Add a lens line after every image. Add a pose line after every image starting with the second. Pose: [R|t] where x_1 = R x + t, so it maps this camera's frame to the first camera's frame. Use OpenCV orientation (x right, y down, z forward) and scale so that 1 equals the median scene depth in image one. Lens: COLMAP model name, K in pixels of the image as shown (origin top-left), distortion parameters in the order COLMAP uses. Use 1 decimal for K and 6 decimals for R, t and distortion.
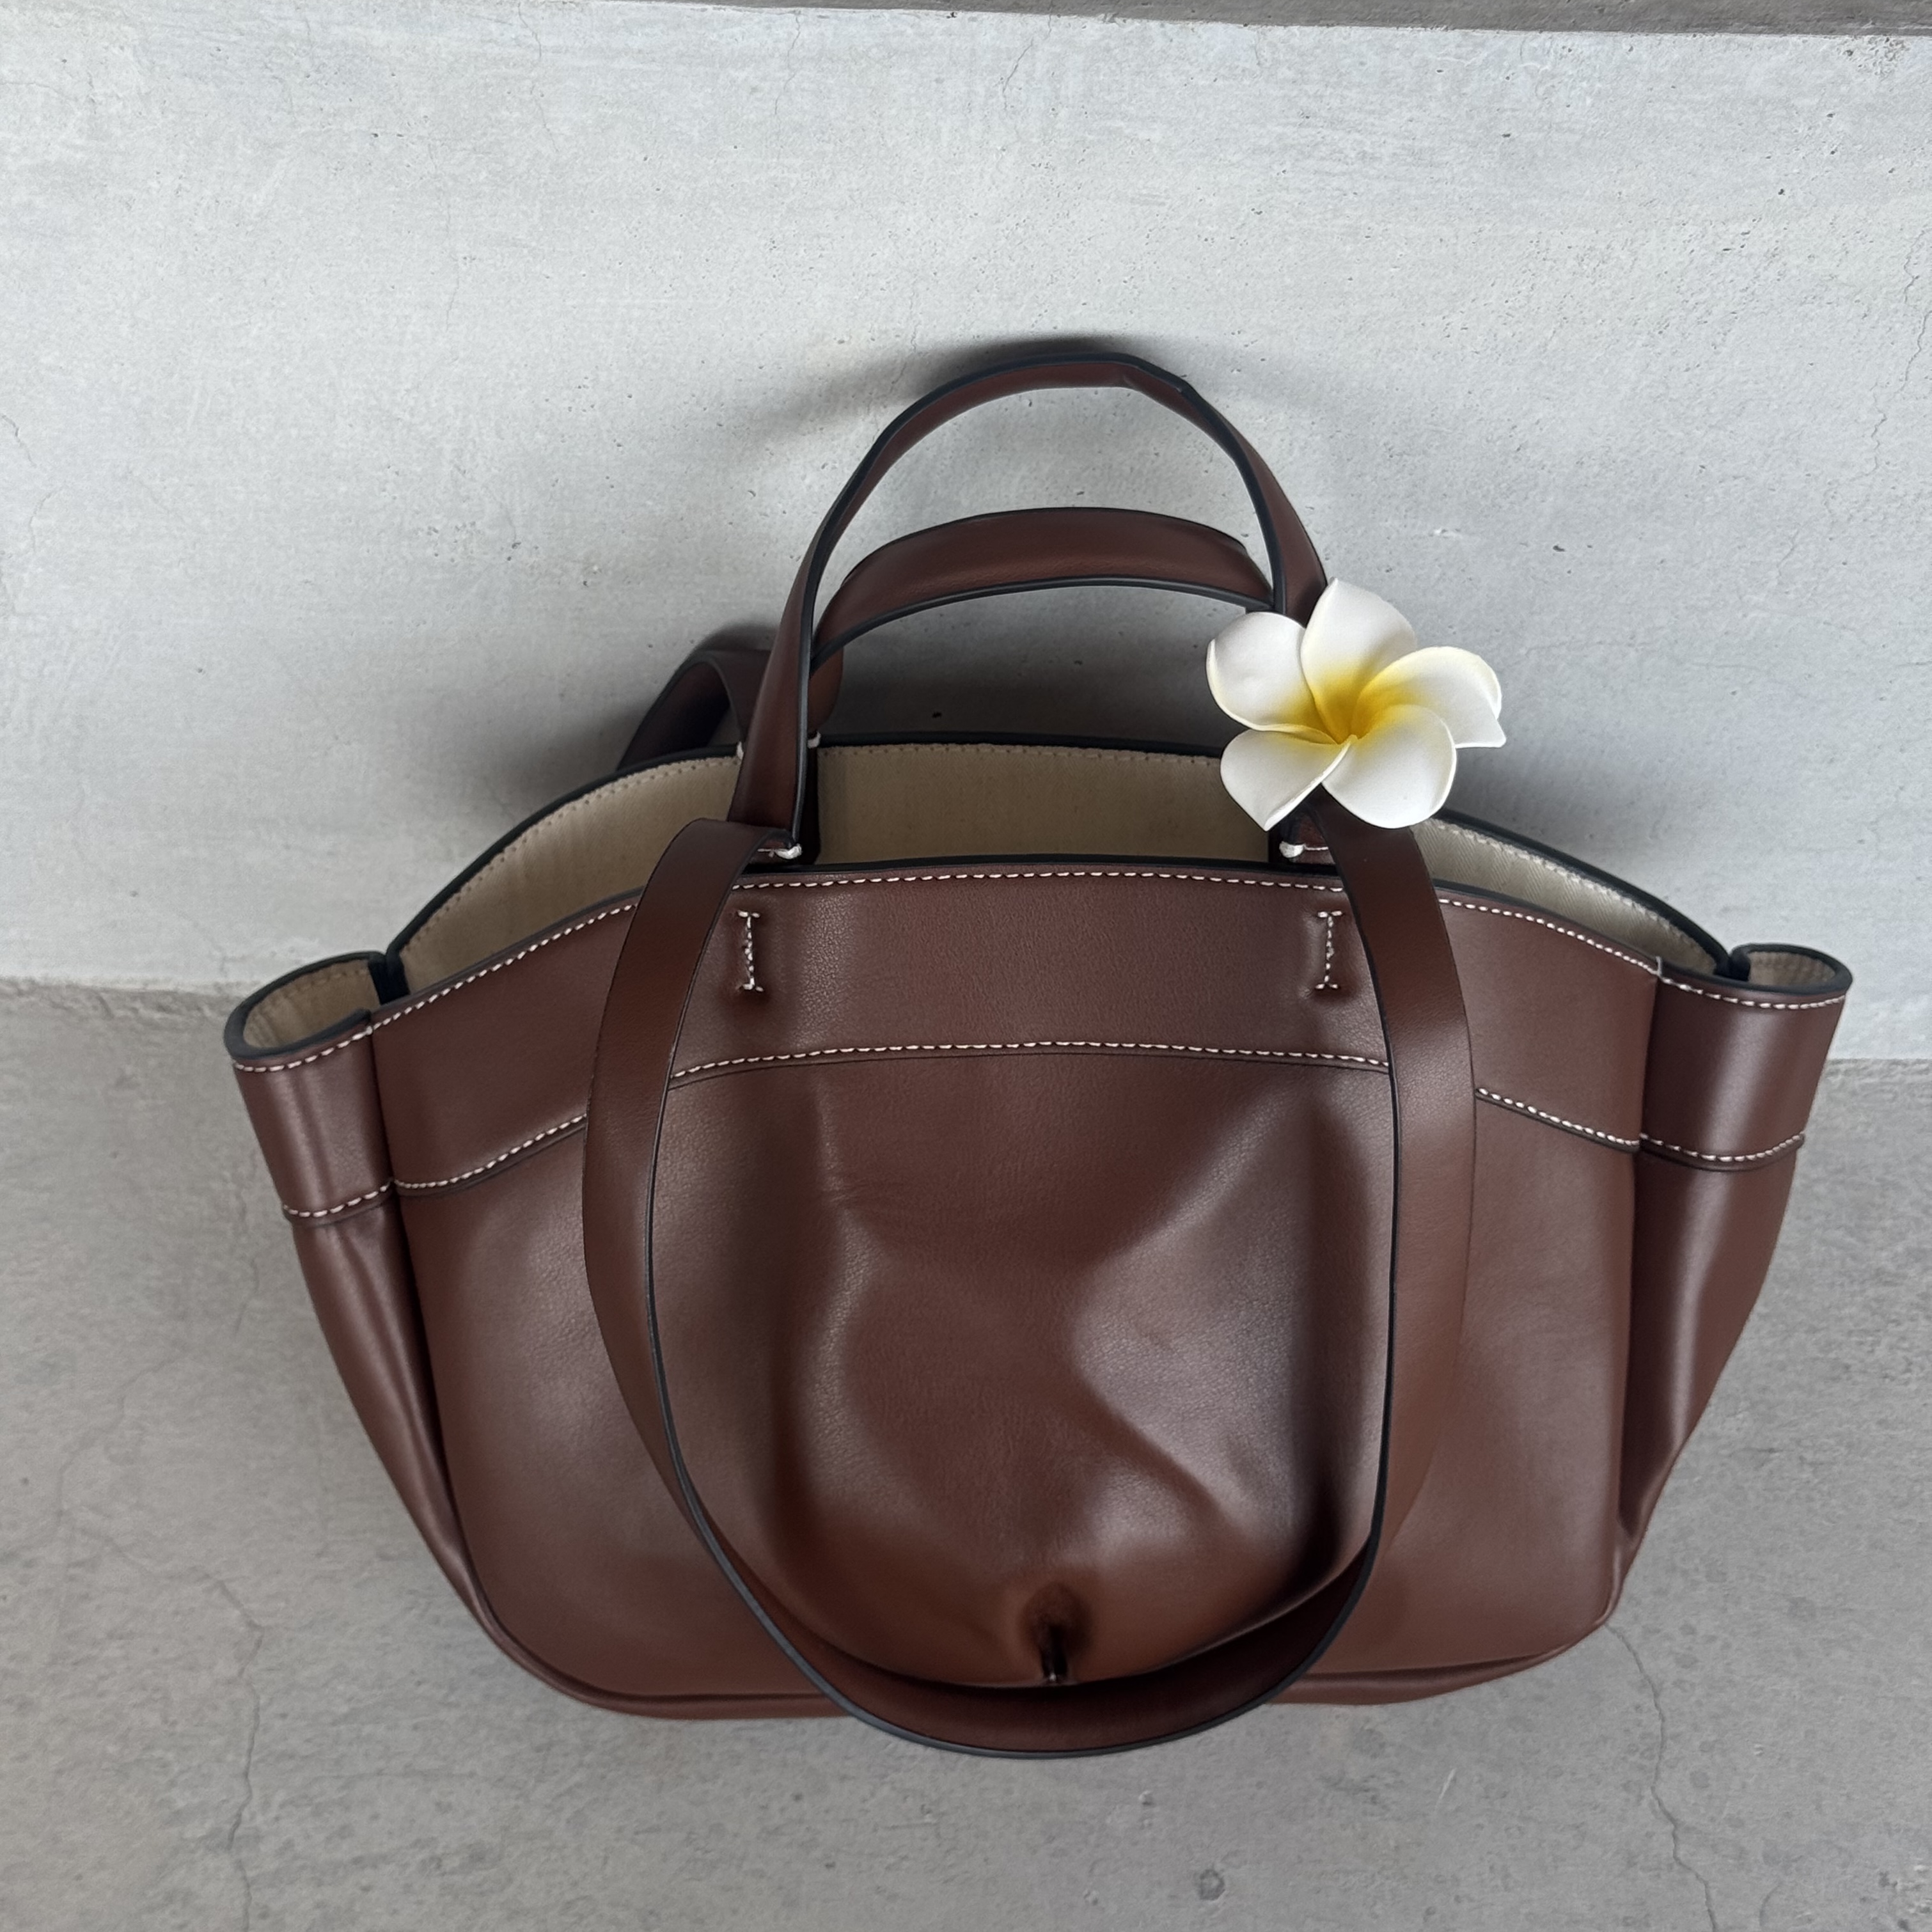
lens RADIAL K [[3807.2, 0, 970.7], [0, 3807.2, 966.3], [0, 0, 1]] dist [0.108974, 0.000000]
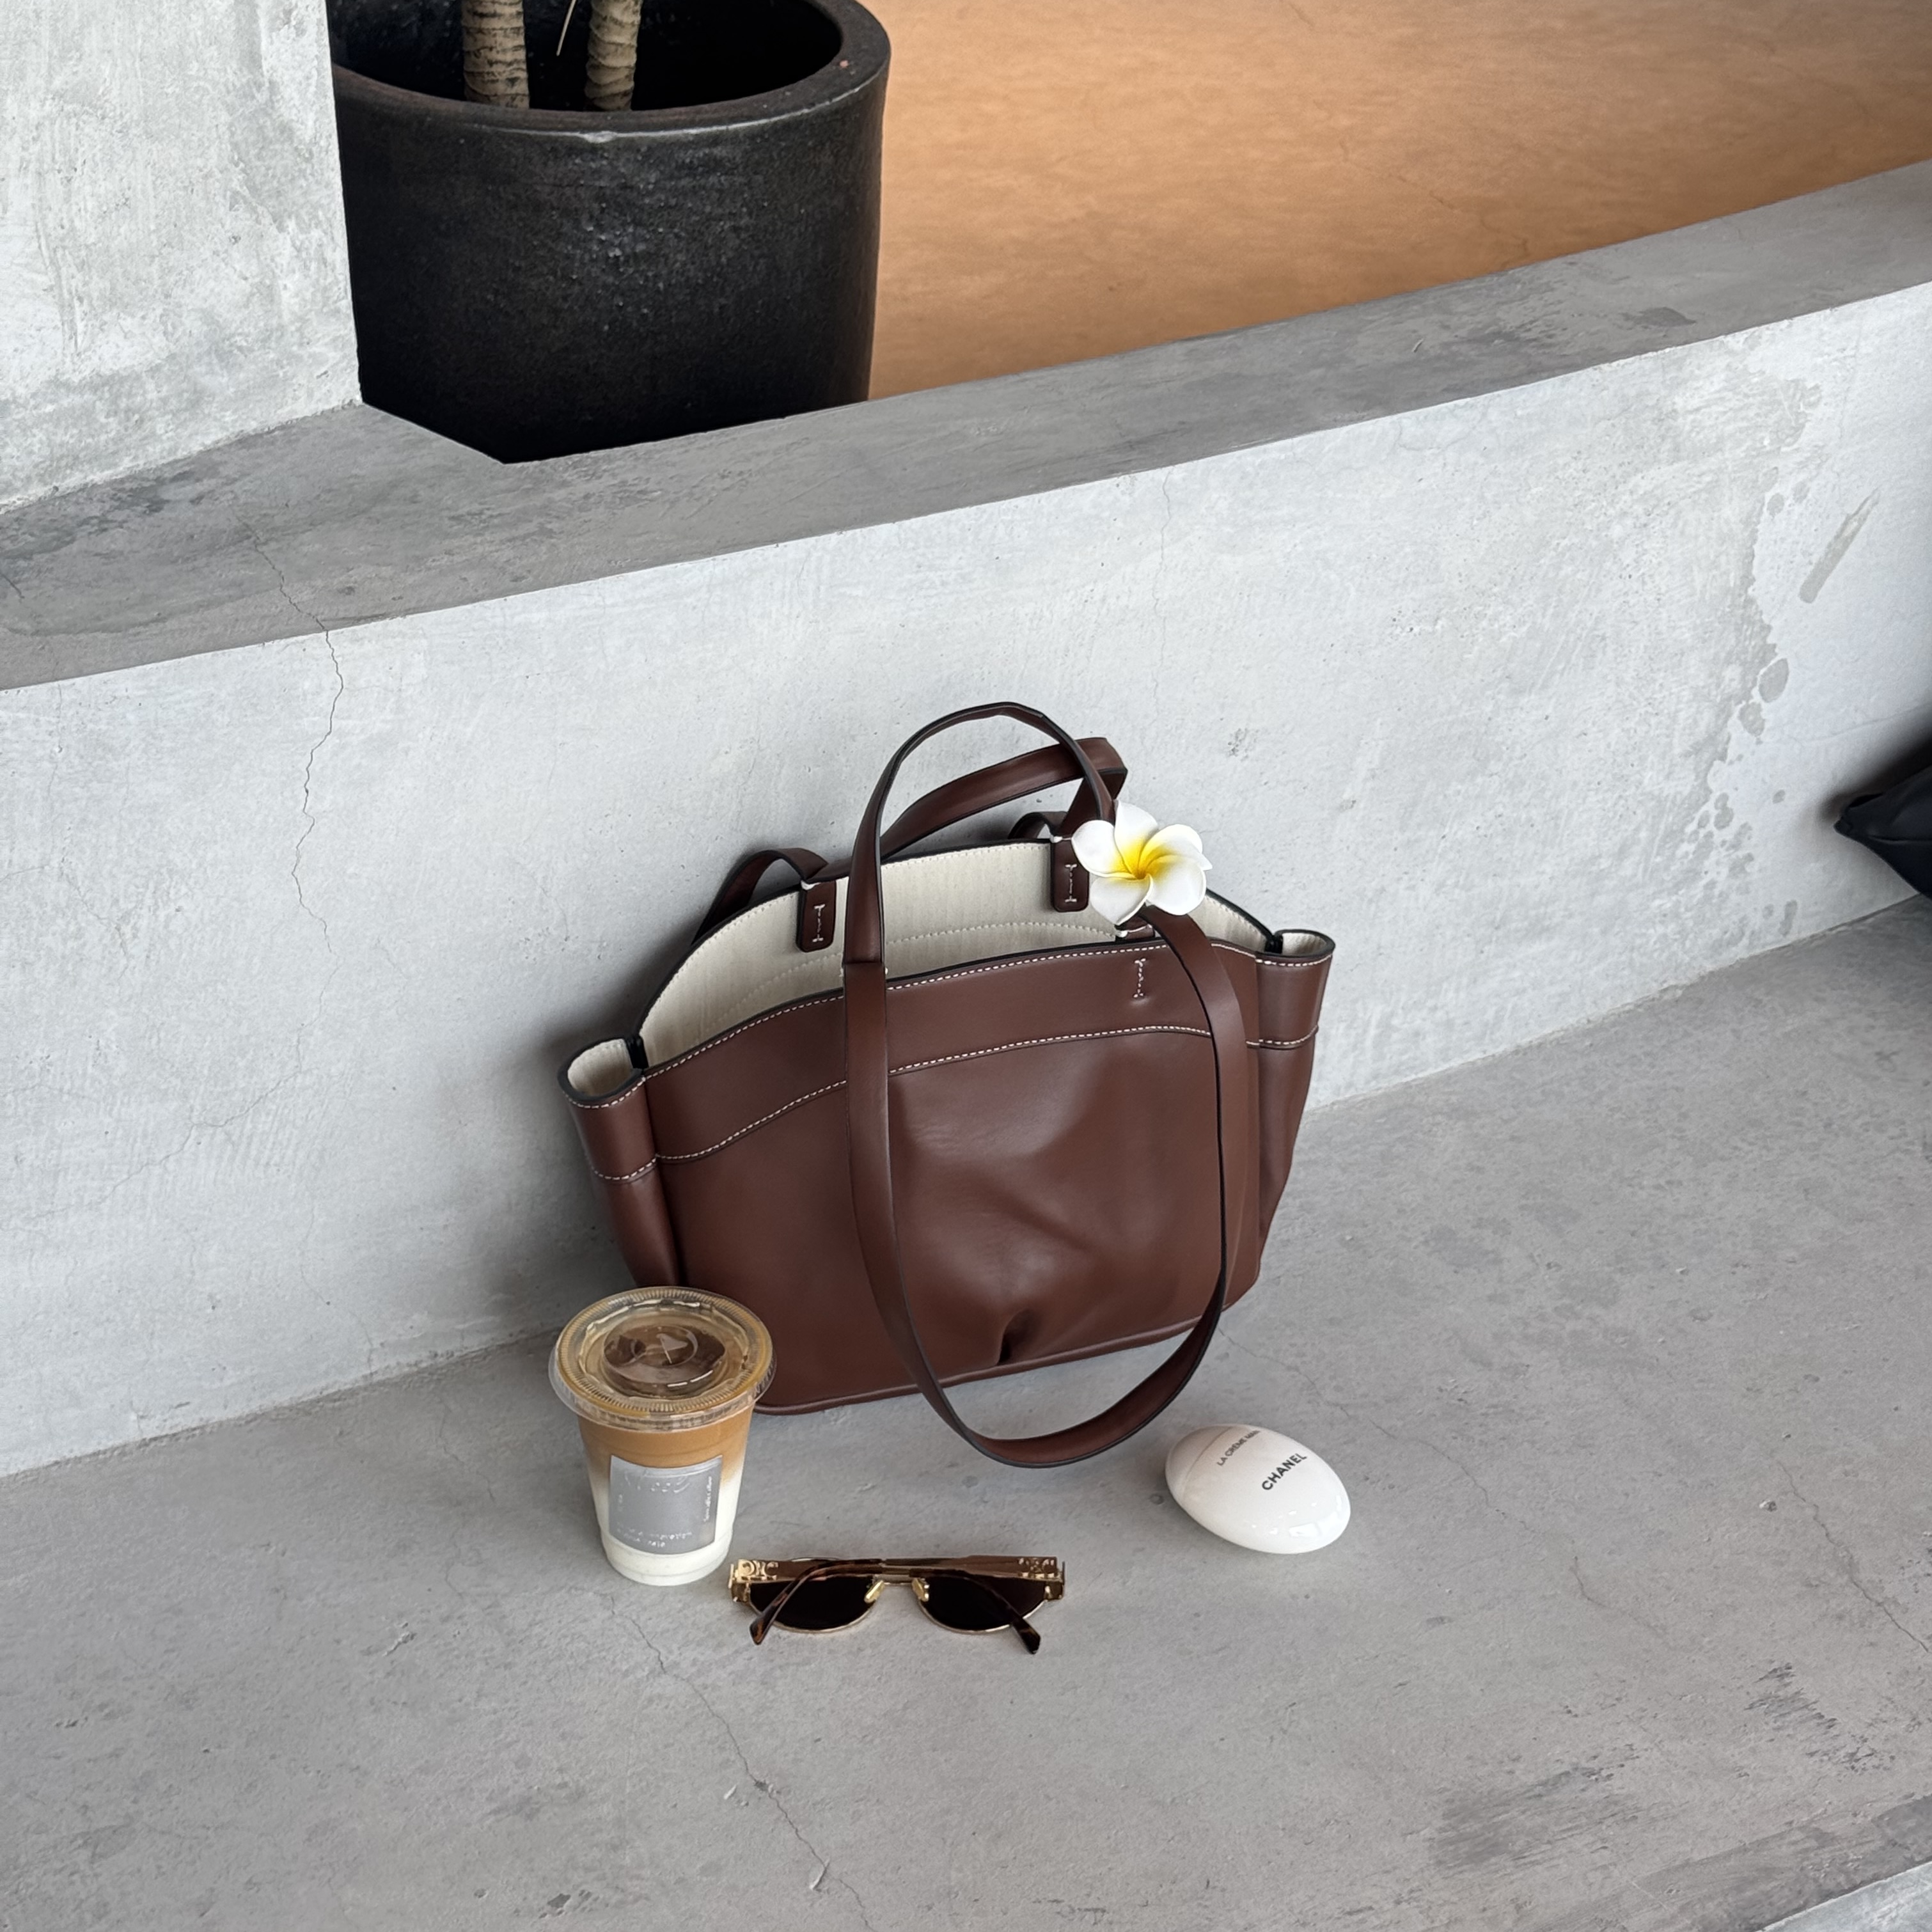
lens RADIAL K [[3807.2, 0, 965.4], [0, 3807.2, 966.3], [0, 0, 1]] dist [0.108974, 0.000000]
pose [[0.856969, -0.220366, 0.465879, -0.754678], [0.422905, 0.817328, -0.391314, 0.660565], [-0.294544, 0.532367, 0.793618, -0.523725]]
